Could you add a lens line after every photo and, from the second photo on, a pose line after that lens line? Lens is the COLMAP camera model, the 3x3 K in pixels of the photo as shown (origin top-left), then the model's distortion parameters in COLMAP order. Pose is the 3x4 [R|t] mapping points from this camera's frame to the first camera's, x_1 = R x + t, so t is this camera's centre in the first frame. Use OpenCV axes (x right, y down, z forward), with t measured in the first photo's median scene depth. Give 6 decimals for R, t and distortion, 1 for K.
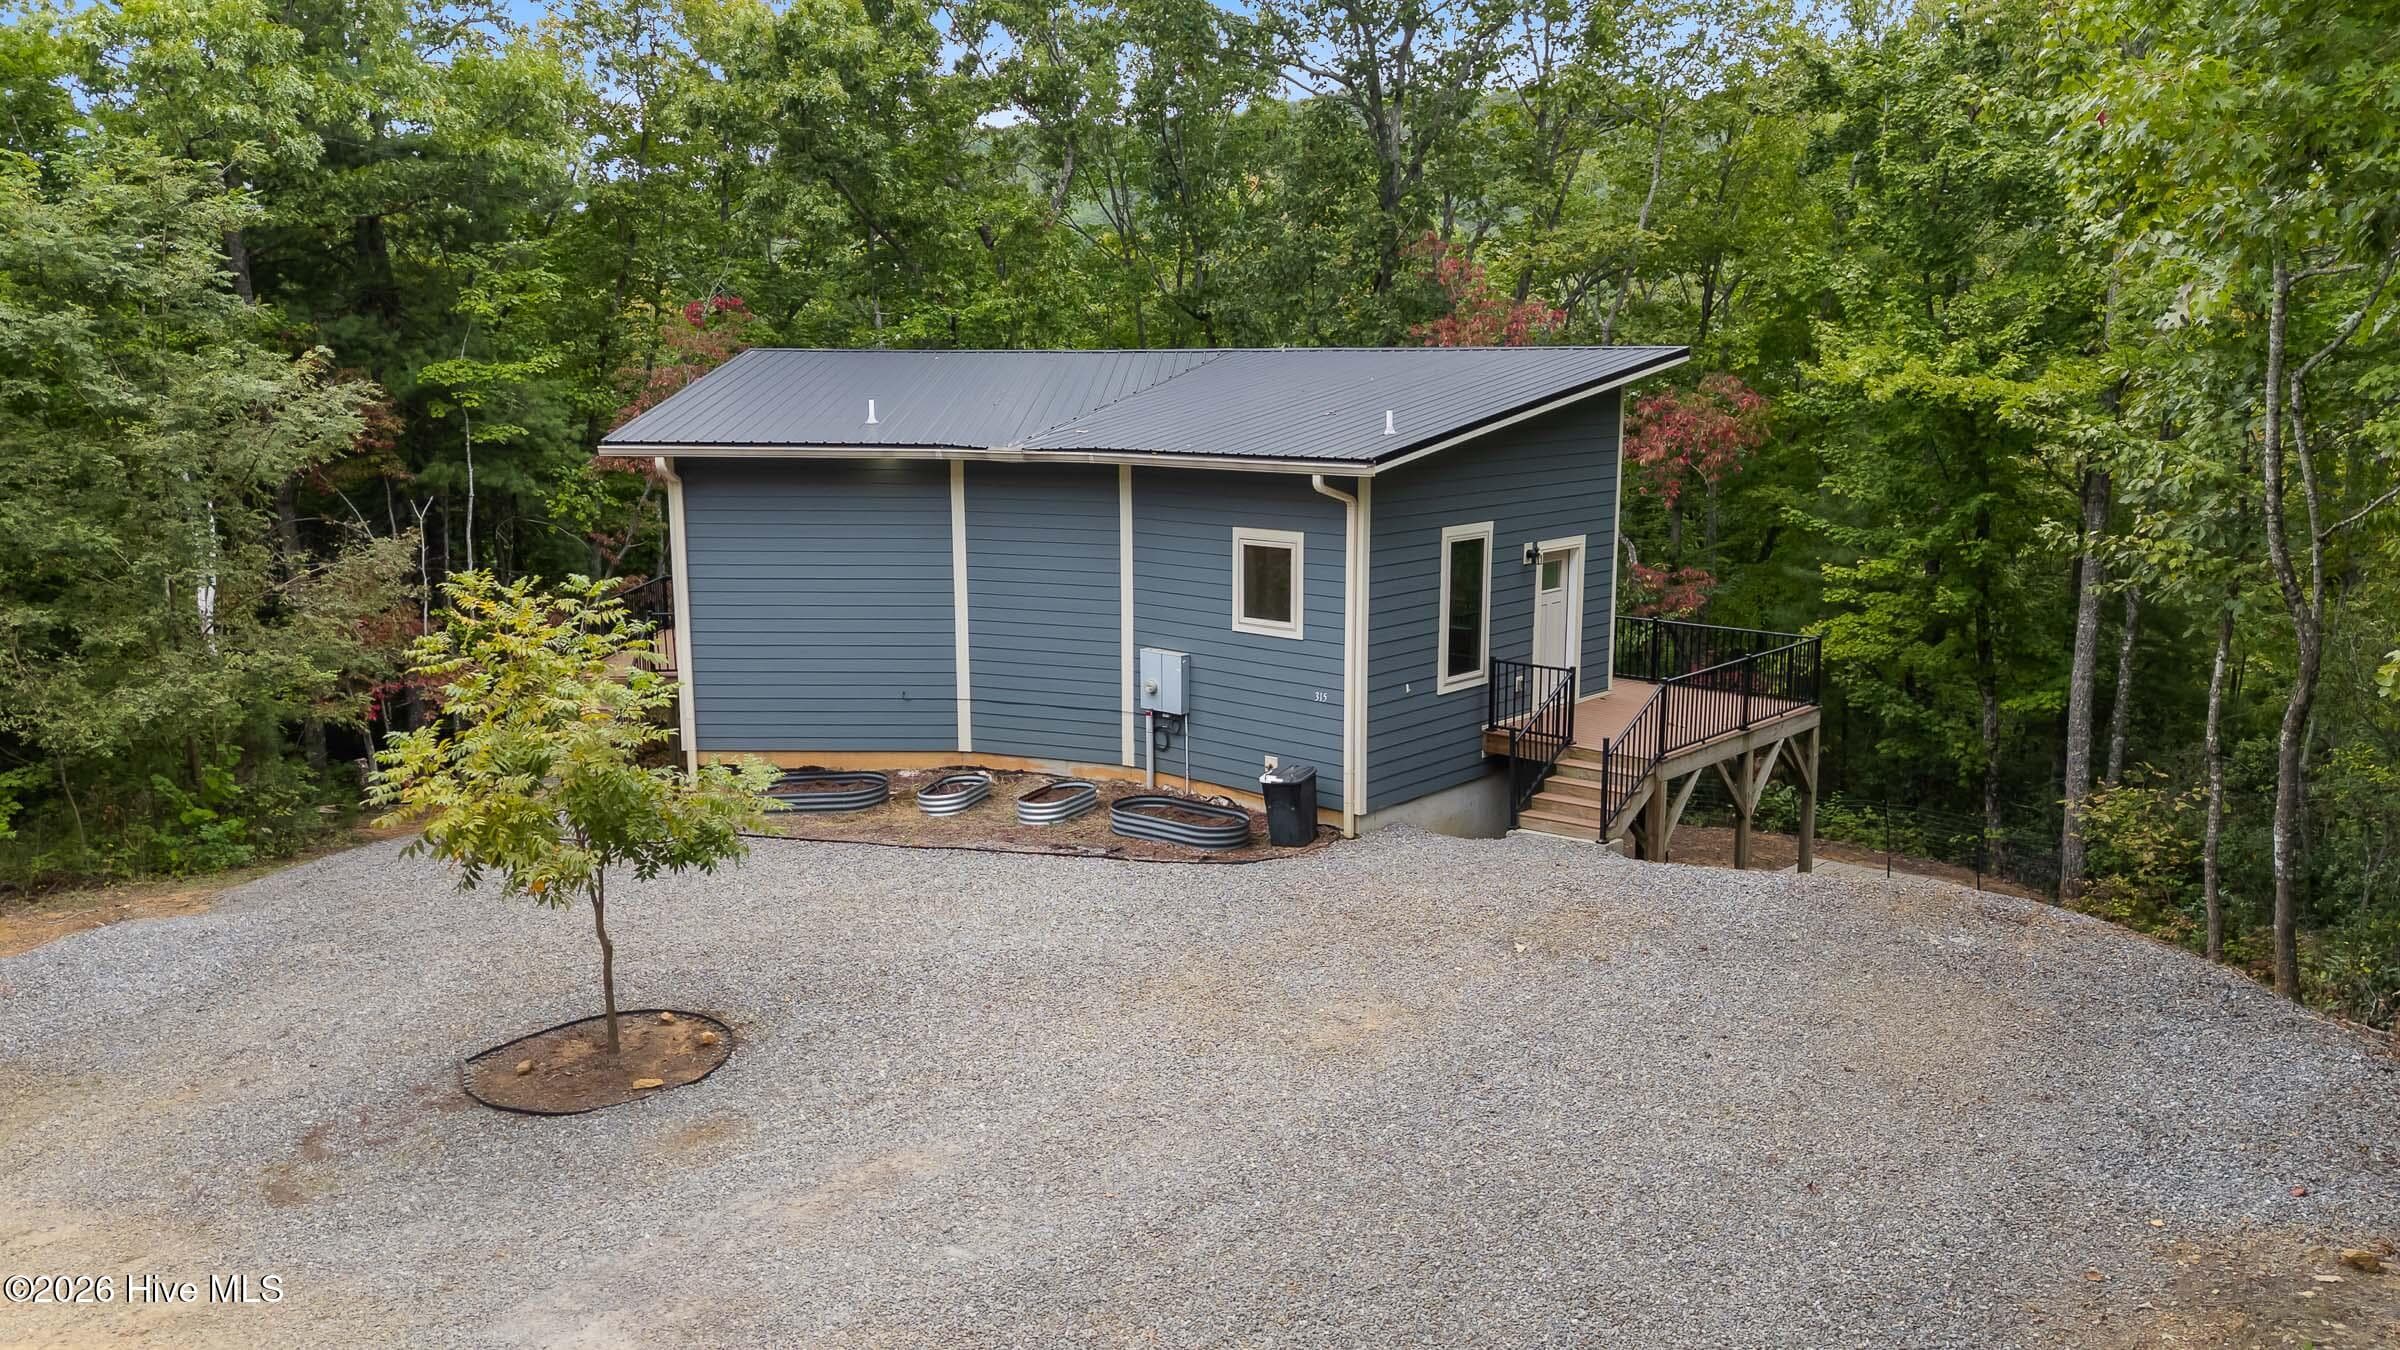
lens RADIAL K [[1709.2, 0, 1194.7], [0, 1709.2, 650.4], [0, 0, 1]] dist [0.031233, -0.005513]
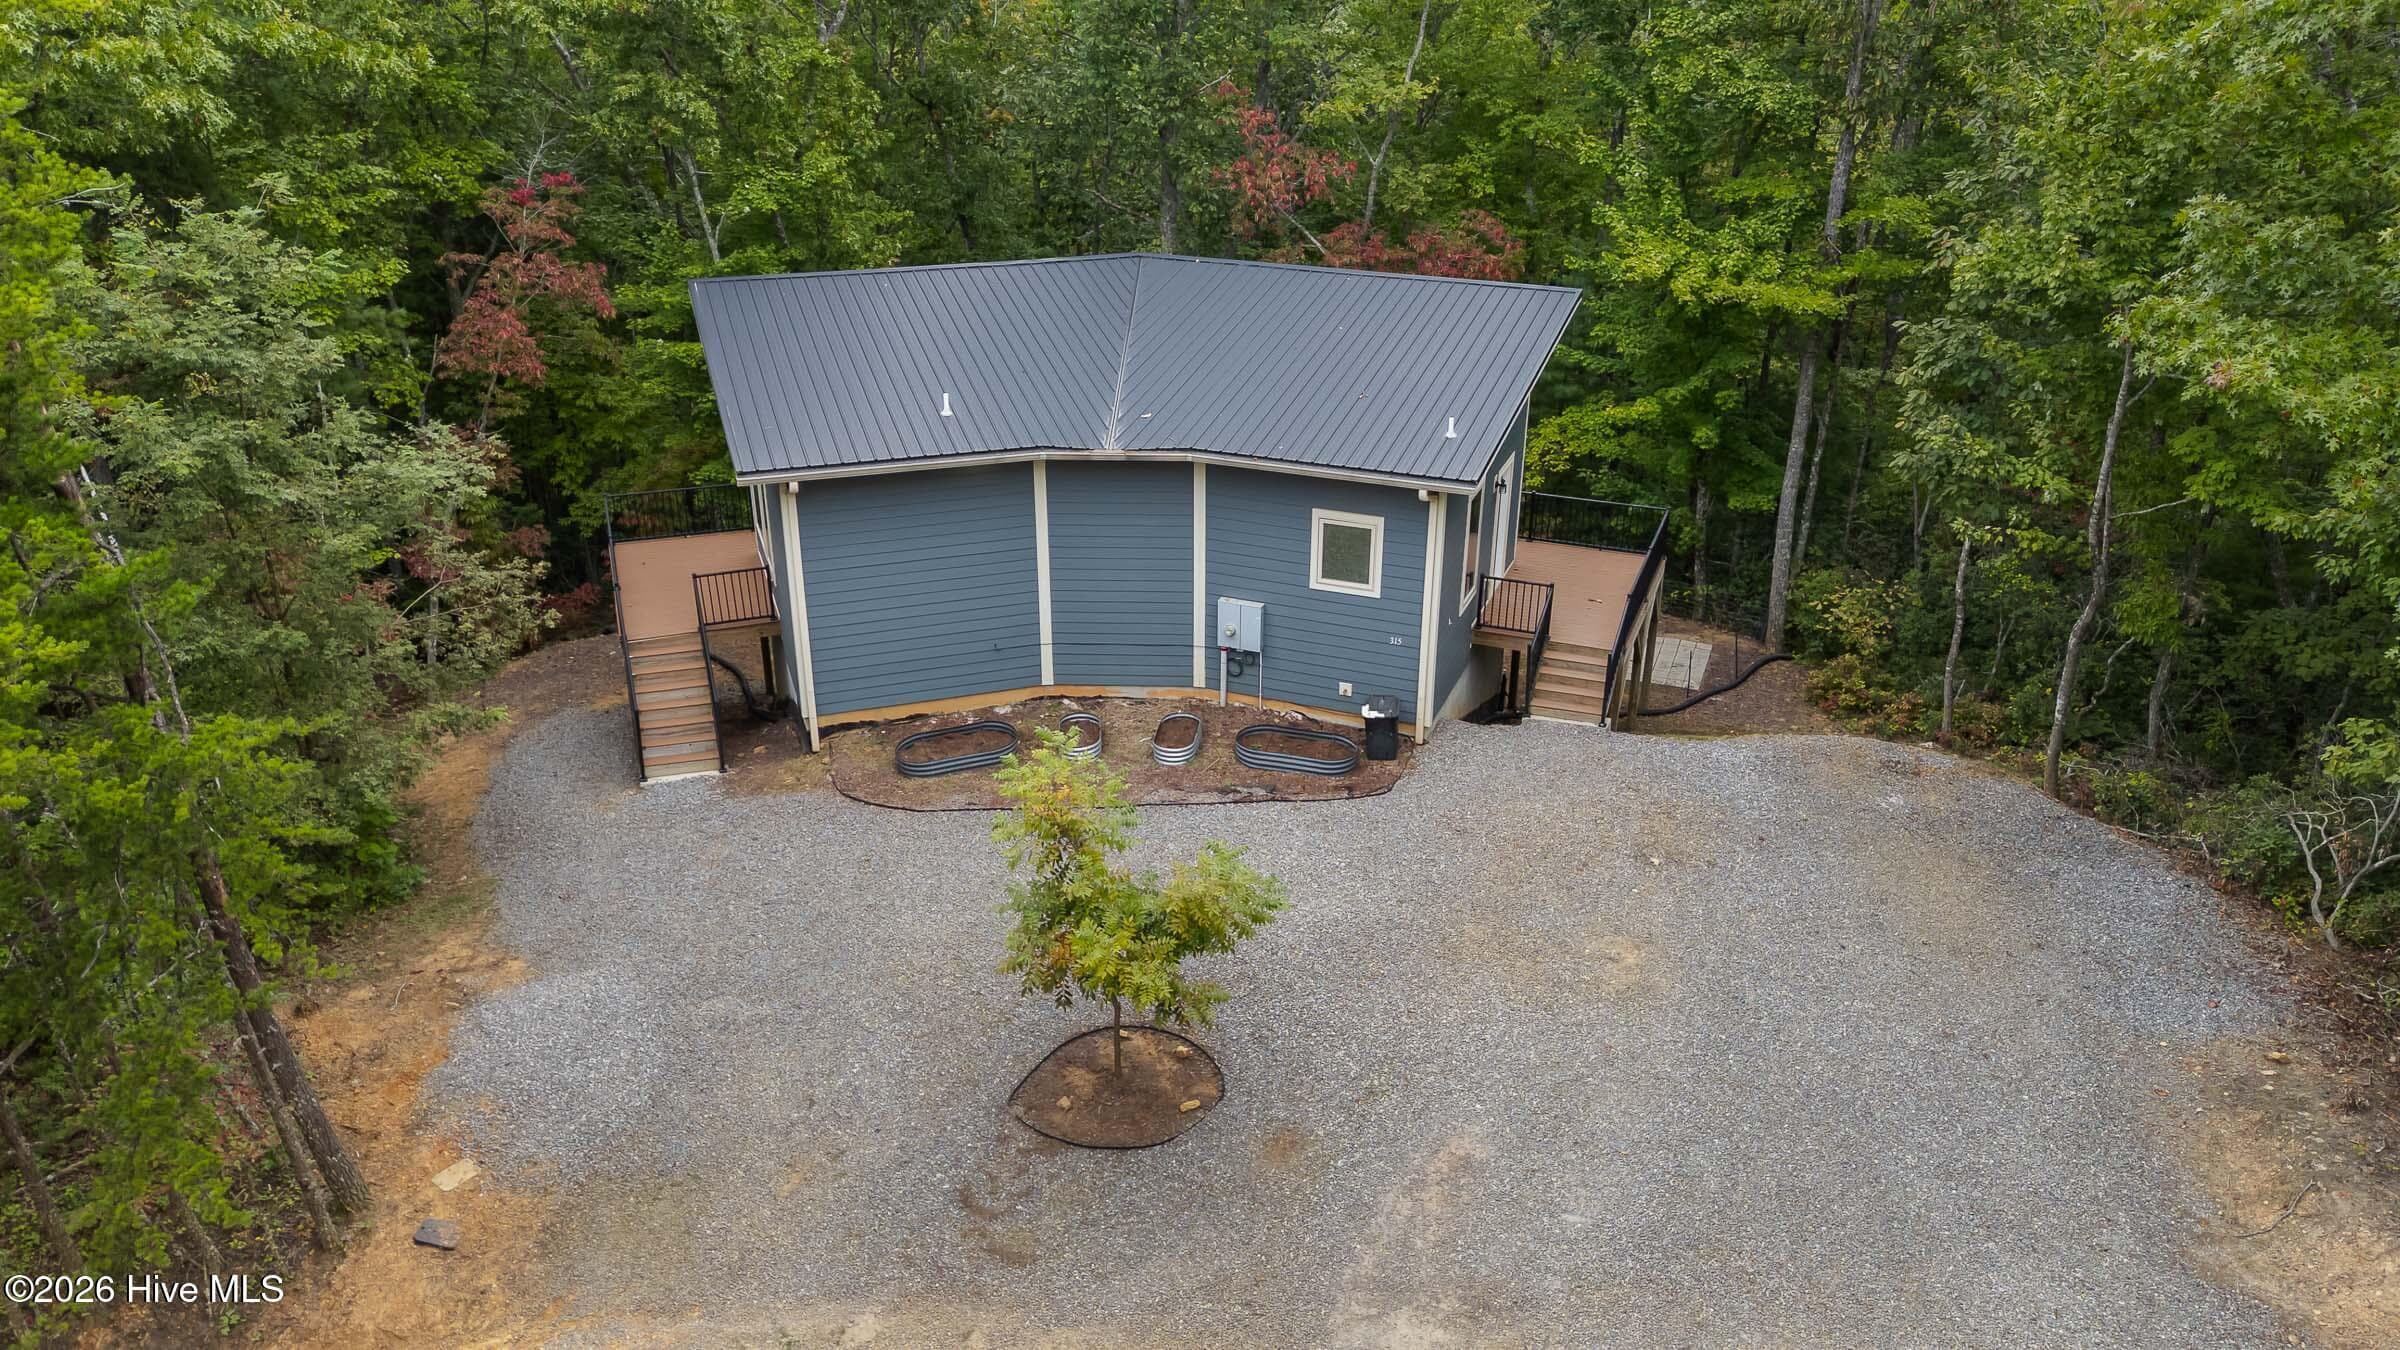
lens RADIAL K [[1635.4, 0, 1200.0], [0, 1635.4, 675.0], [0, 0, 1]] dist [0.030074, -0.001421]
pose [[0.944677, -0.137004, 0.298019, -0.414121], [0.056458, 0.962947, 0.263716, -0.267360], [-0.323107, -0.232301, 0.917409, -0.075130]]
